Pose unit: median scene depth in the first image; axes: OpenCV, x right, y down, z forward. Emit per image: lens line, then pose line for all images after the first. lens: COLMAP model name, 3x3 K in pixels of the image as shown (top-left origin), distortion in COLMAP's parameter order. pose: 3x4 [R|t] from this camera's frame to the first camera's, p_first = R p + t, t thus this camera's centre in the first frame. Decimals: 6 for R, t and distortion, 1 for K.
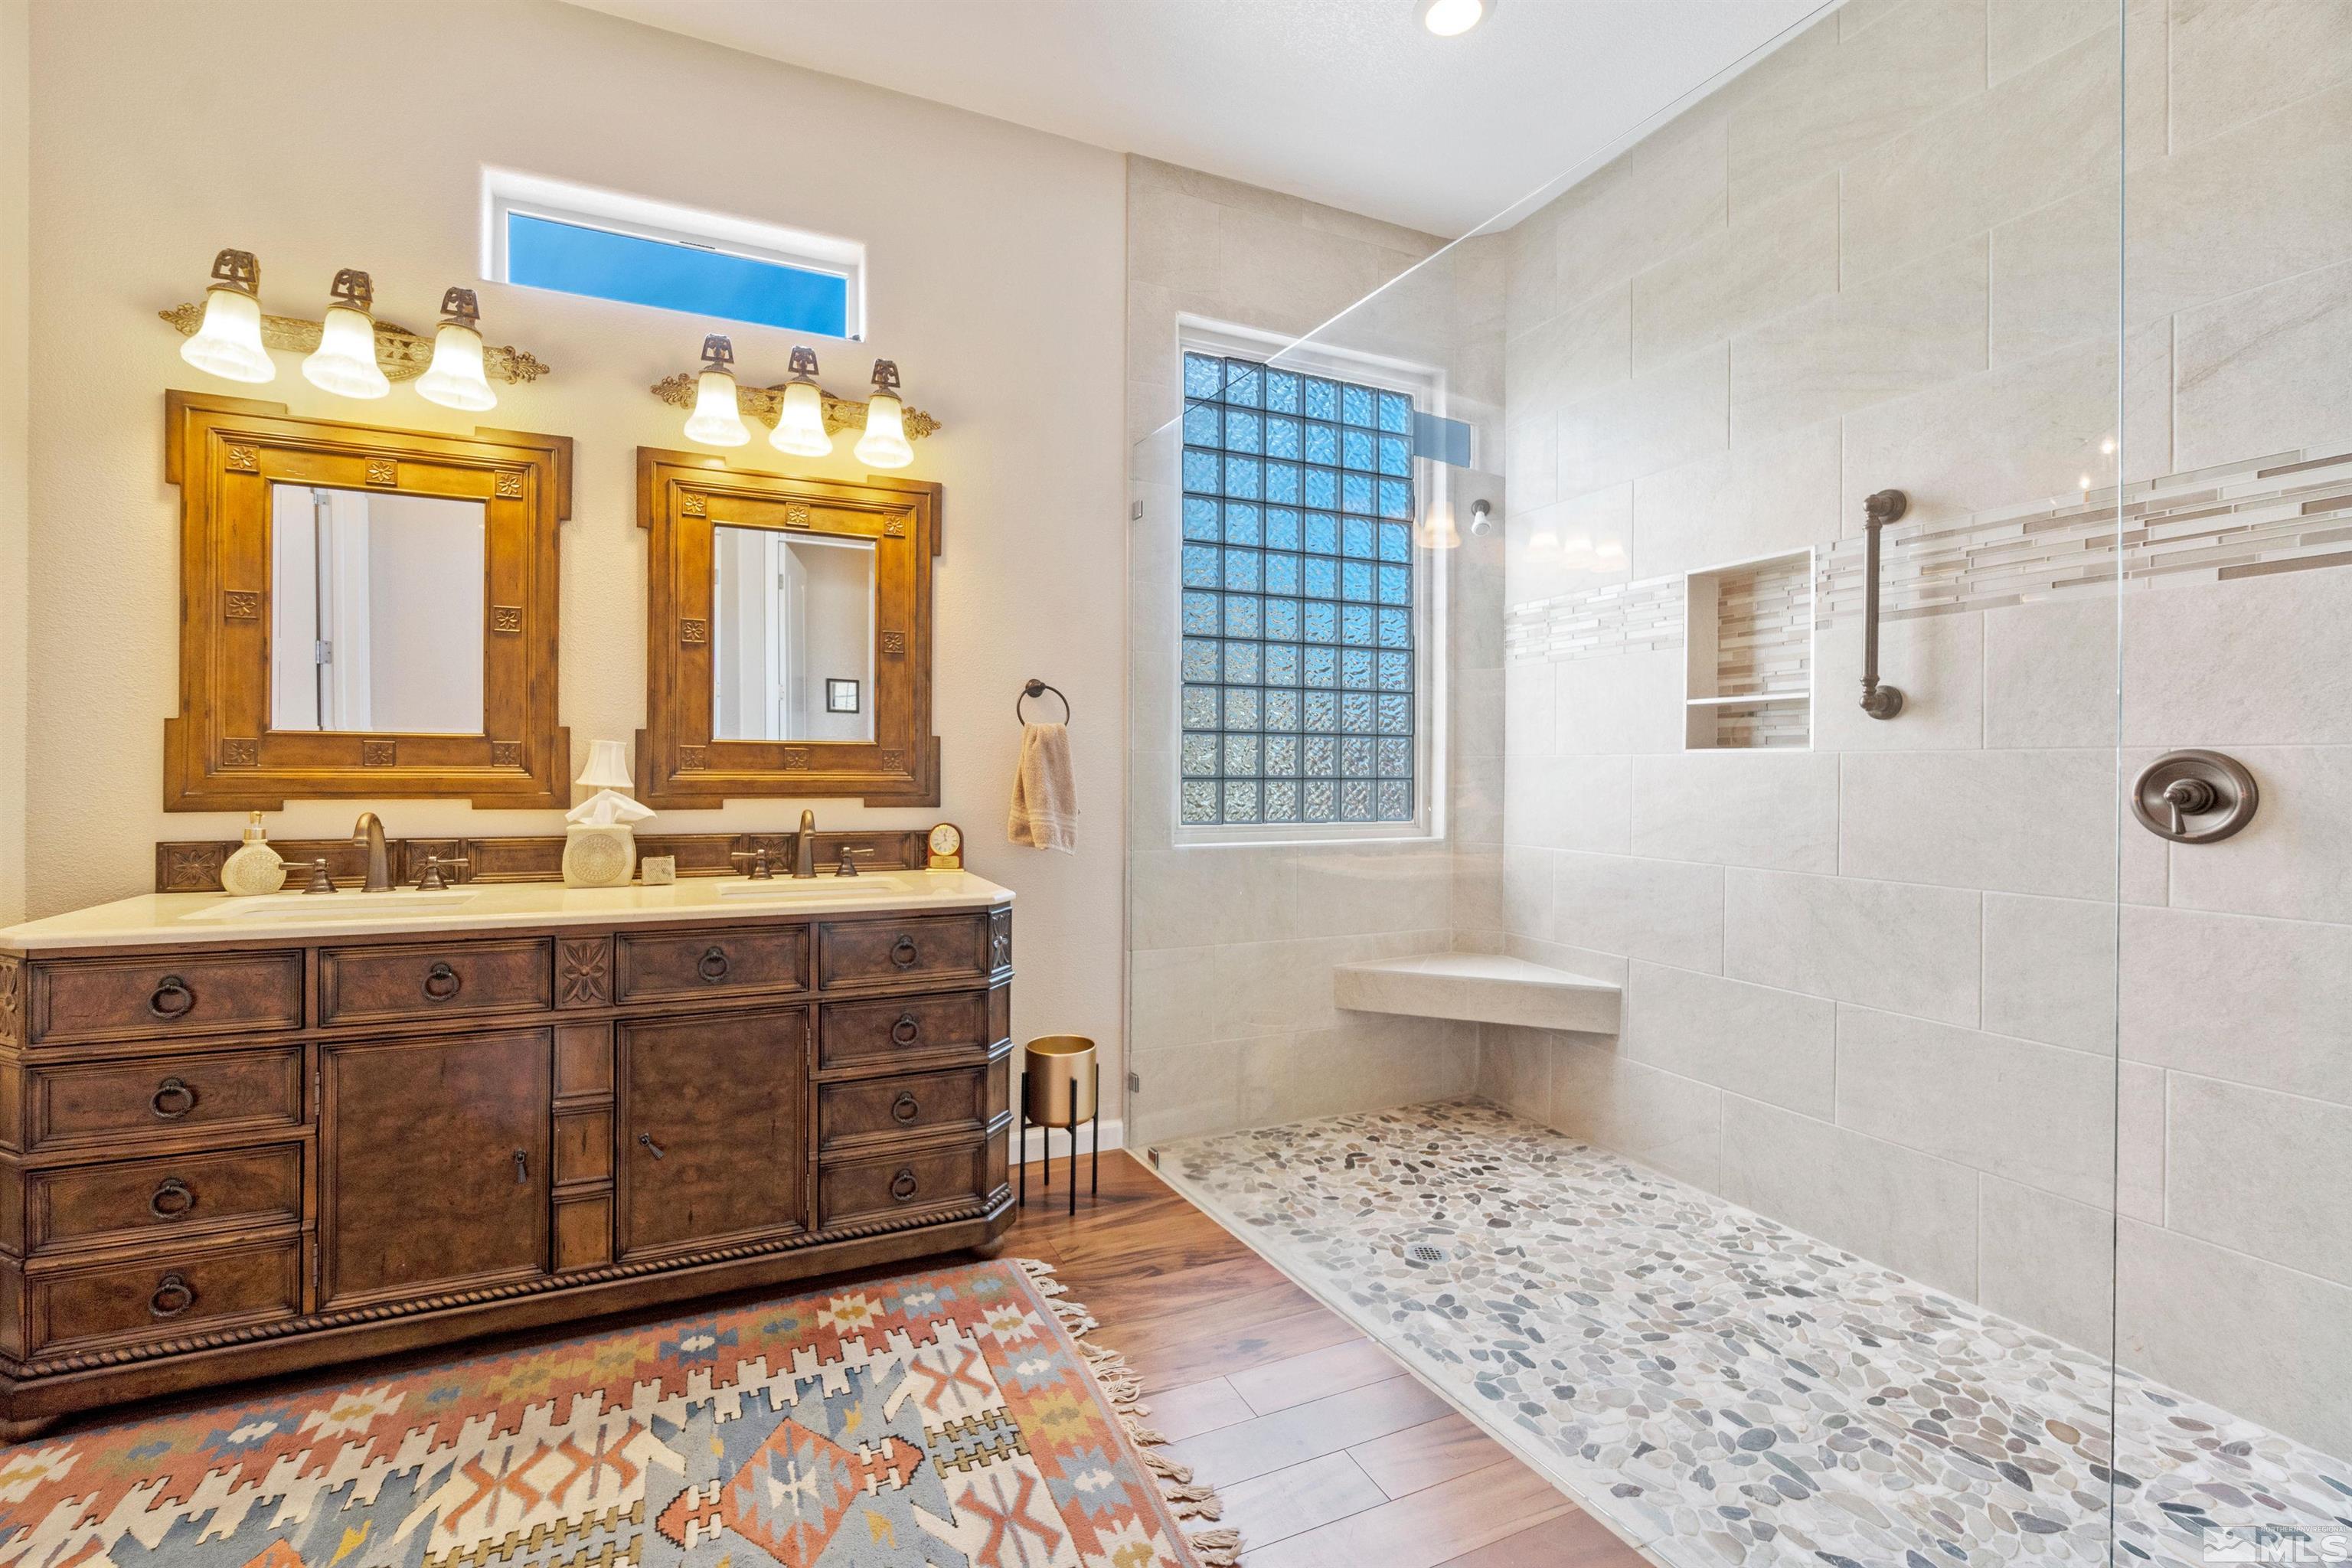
lens RADIAL K [[1009.6, 0, 1172.6], [0, 1009.6, 775.7], [0, 0, 1]] dist [-0.008338, 0.002383]
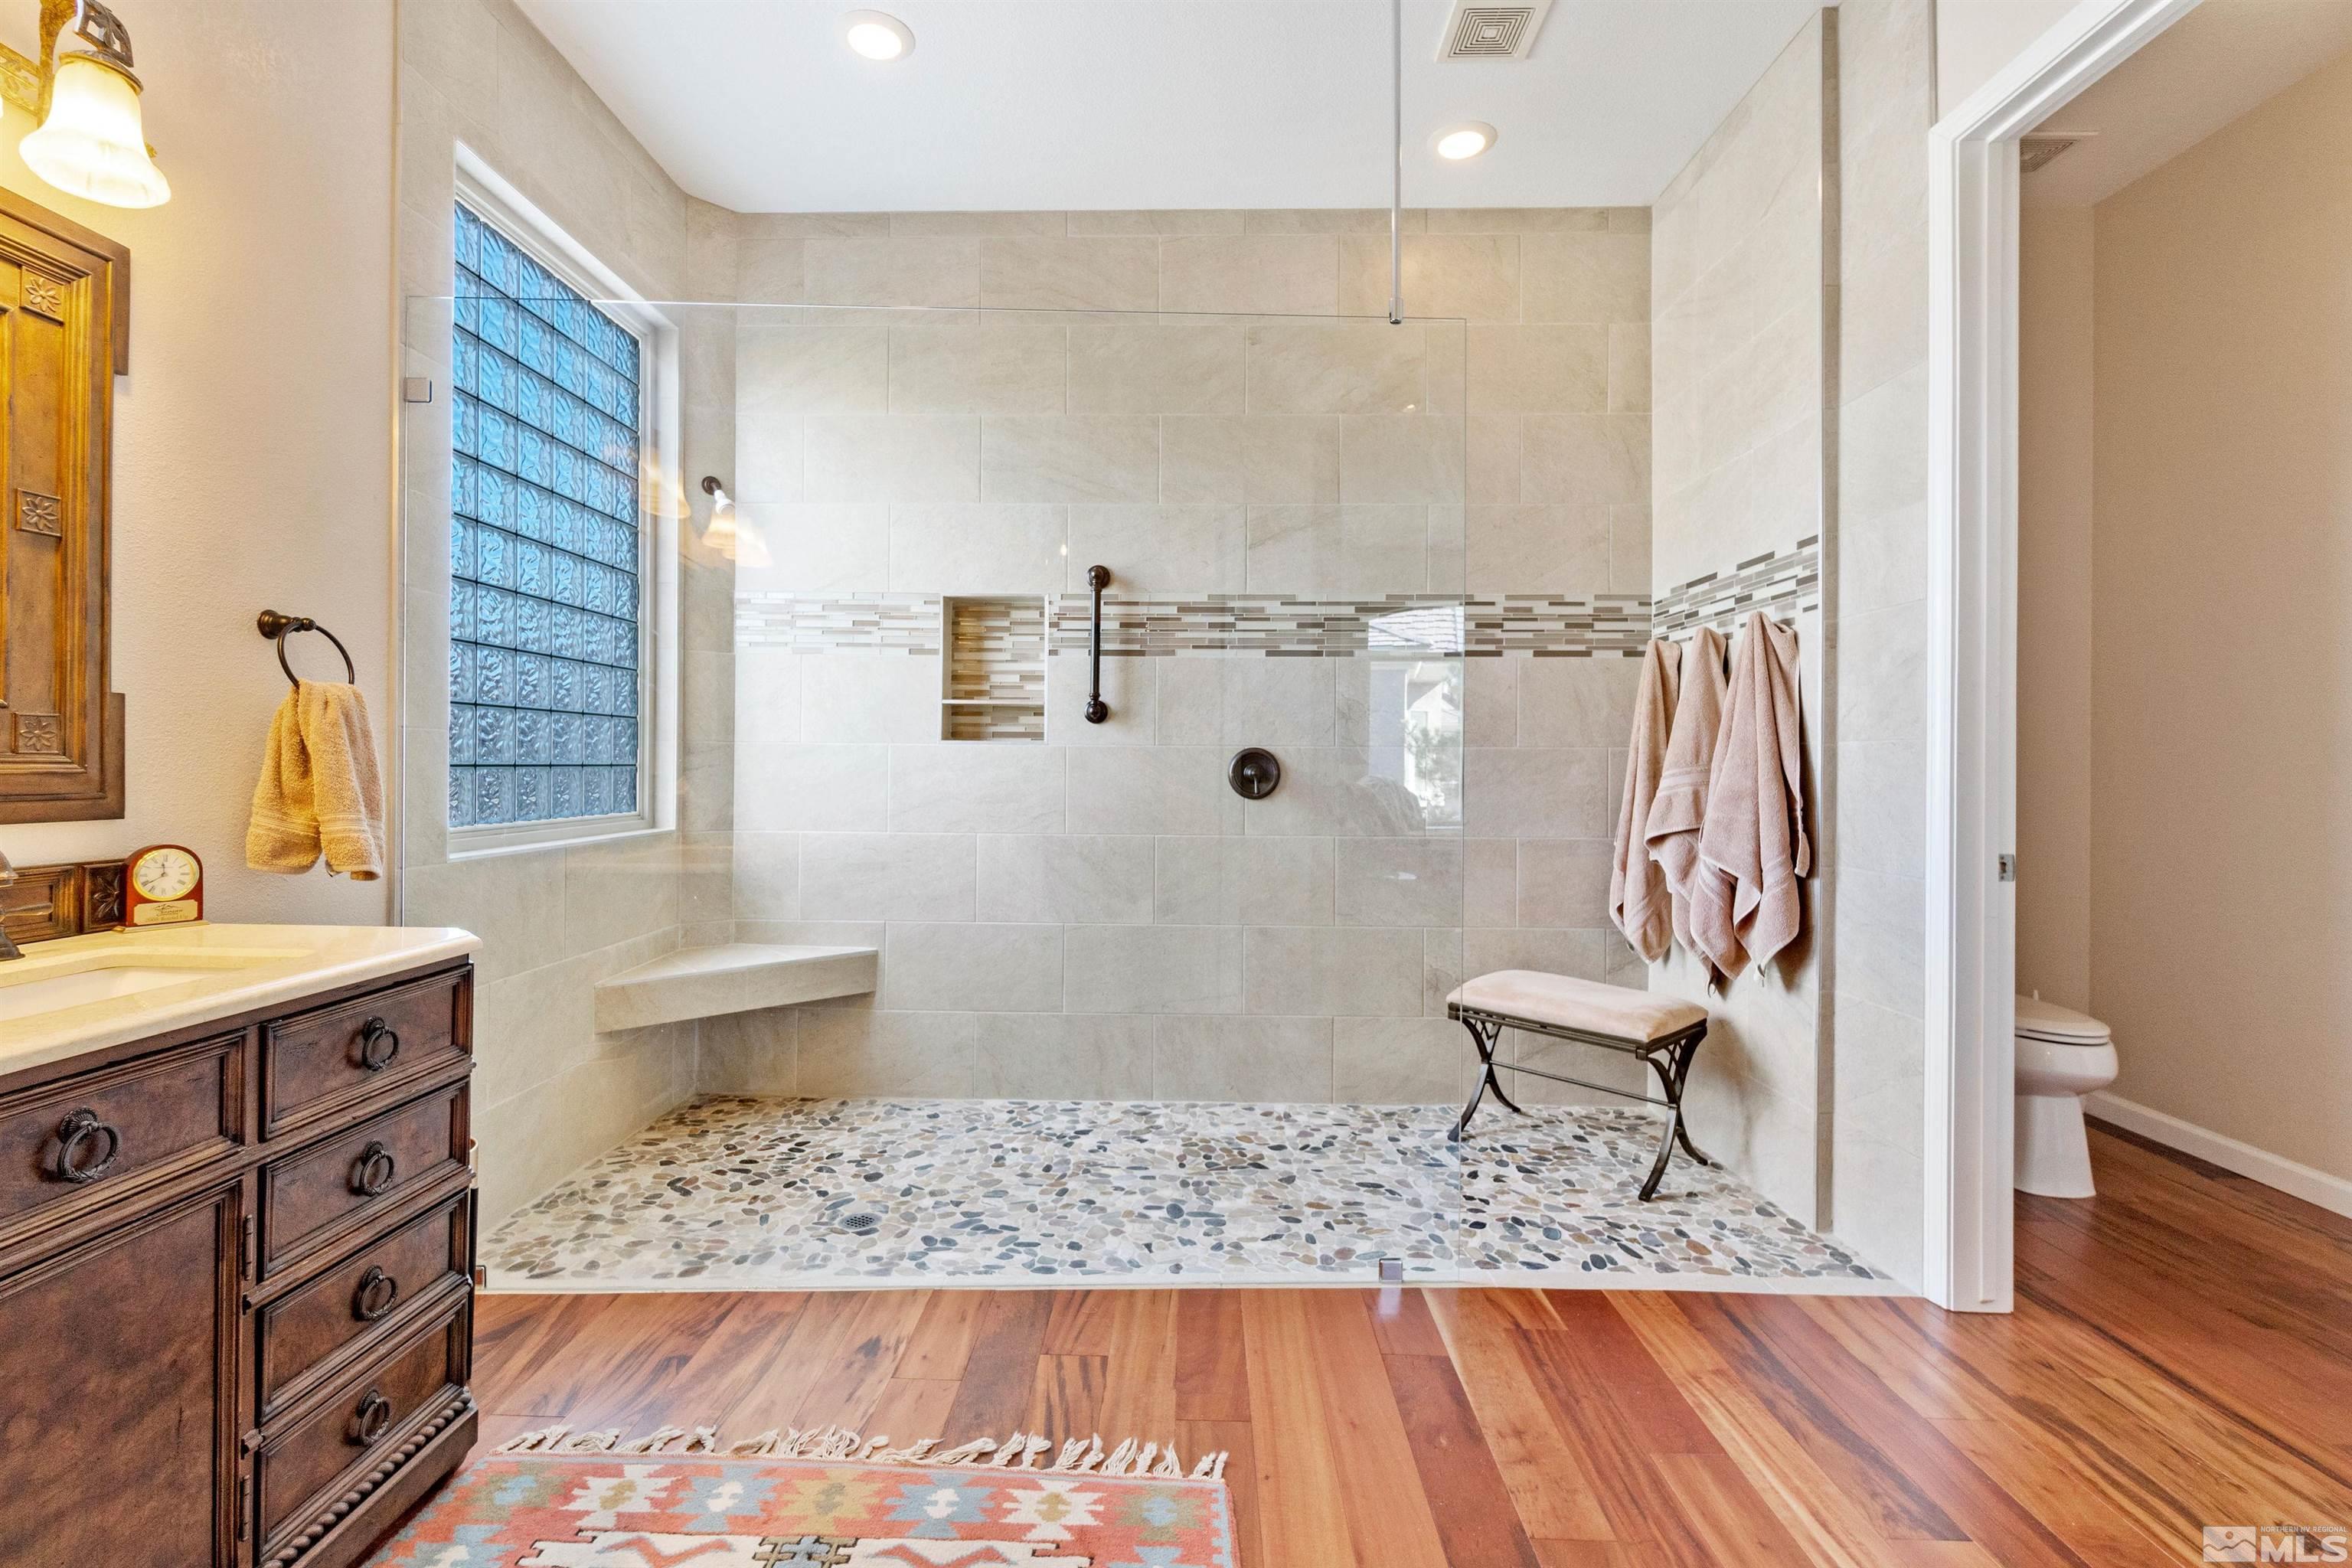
lens RADIAL K [[1009.6, 0, 1182.8], [0, 1009.6, 769.9], [0, 0, 1]] dist [-0.008338, 0.002383]
pose [[0.438596, -0.007285, 0.898655, -0.502523], [0.000768, 0.999970, 0.007731, -0.000007], [-0.898684, -0.002701, 0.438588, 0.230633]]
